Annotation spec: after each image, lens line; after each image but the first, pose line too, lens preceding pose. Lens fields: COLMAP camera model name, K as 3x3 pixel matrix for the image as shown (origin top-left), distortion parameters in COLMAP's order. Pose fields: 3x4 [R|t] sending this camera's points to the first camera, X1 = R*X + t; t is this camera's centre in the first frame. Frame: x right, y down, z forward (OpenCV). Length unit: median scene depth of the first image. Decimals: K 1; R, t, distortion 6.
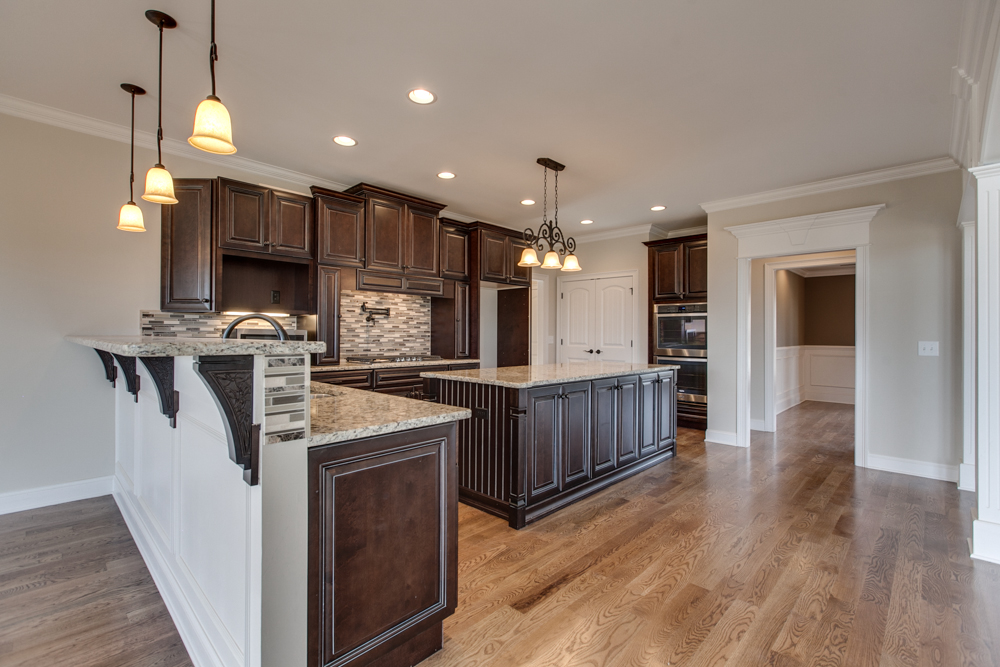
lens RADIAL K [[447.2, 0, 495.4], [0, 447.2, 331.3], [0, 0, 1]] dist [0.001656, -0.000769]
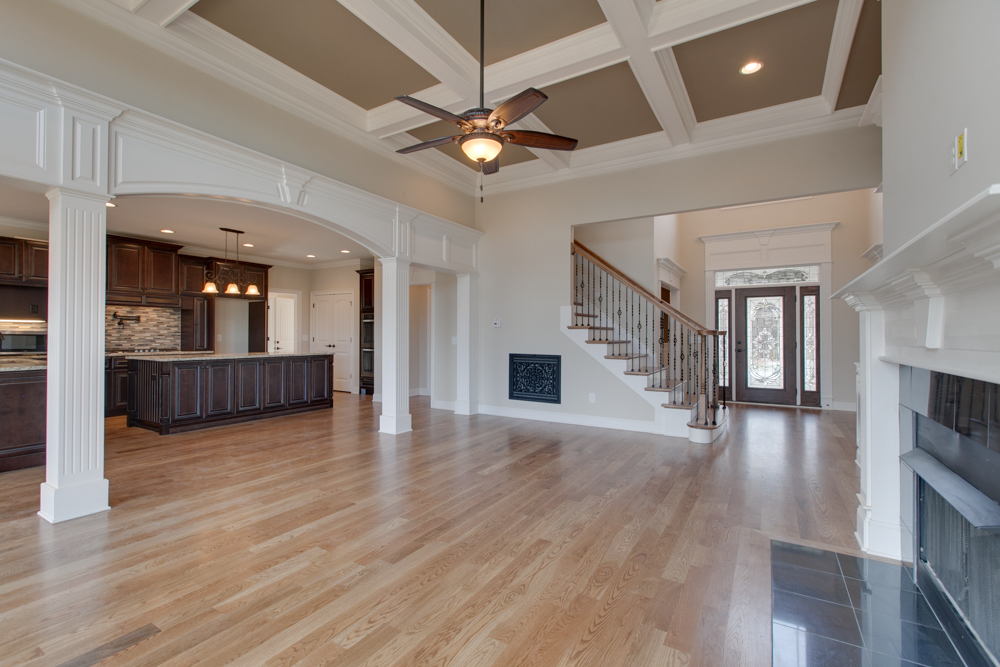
lens RADIAL K [[447.2, 0, 495.4], [0, 447.2, 331.3], [0, 0, 1]] dist [0.001656, -0.000769]
pose [[0.975911, -0.001990, 0.218161, 0.767698], [0.002039, 0.999998, 0.000003, 0.000219], [-0.218161, 0.000441, 0.975913, -0.885395]]
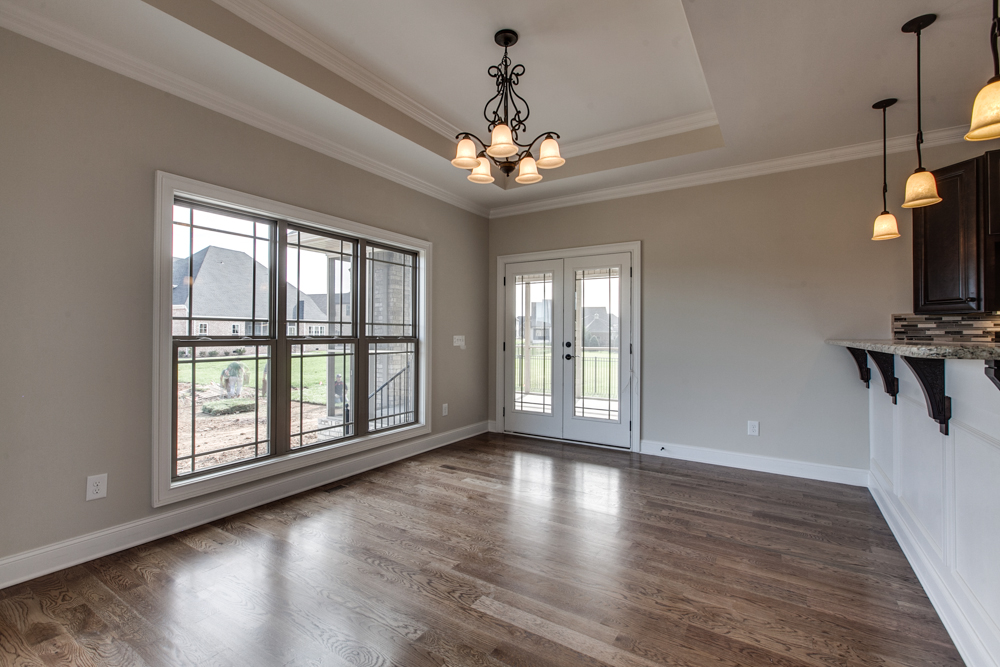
lens RADIAL K [[447.2, 0, 495.4], [0, 447.2, 331.3], [0, 0, 1]] dist [0.001656, -0.000769]
pose [[0.195379, -0.015004, -0.980613, 0.023721], [0.006294, 0.999882, -0.014045, -0.000430], [0.980708, -0.003428, 0.195450, -0.075853]]
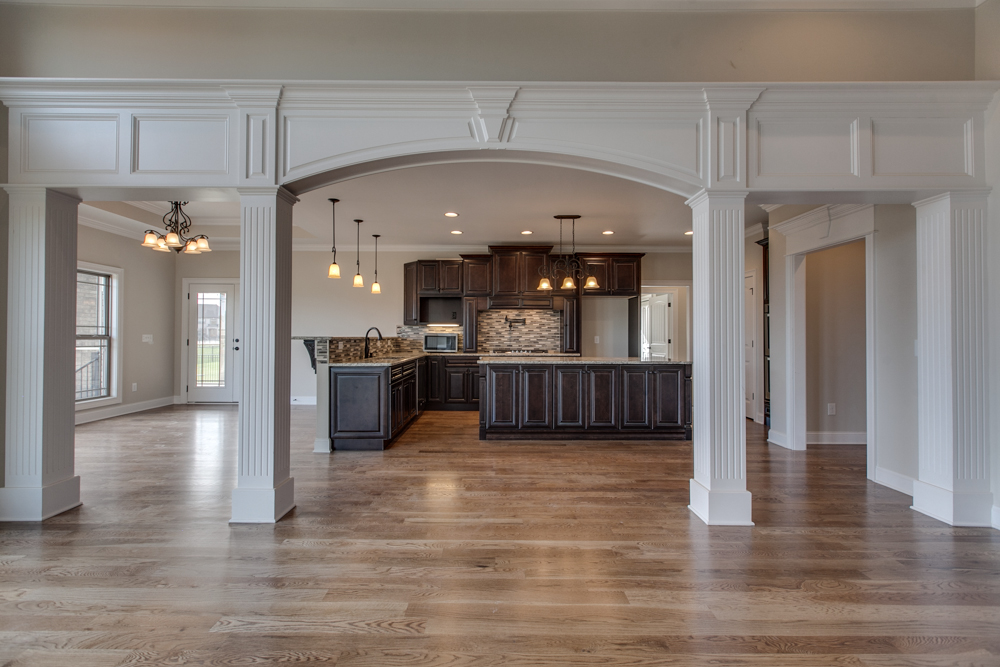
lens RADIAL K [[447.2, 0, 495.4], [0, 447.2, 331.3], [0, 0, 1]] dist [0.001656, -0.000769]
pose [[0.697259, -0.012810, -0.716705, 1.070293], [0.007414, 0.999916, -0.010659, 0.010285], [0.716781, 0.002119, 0.697295, -0.185268]]
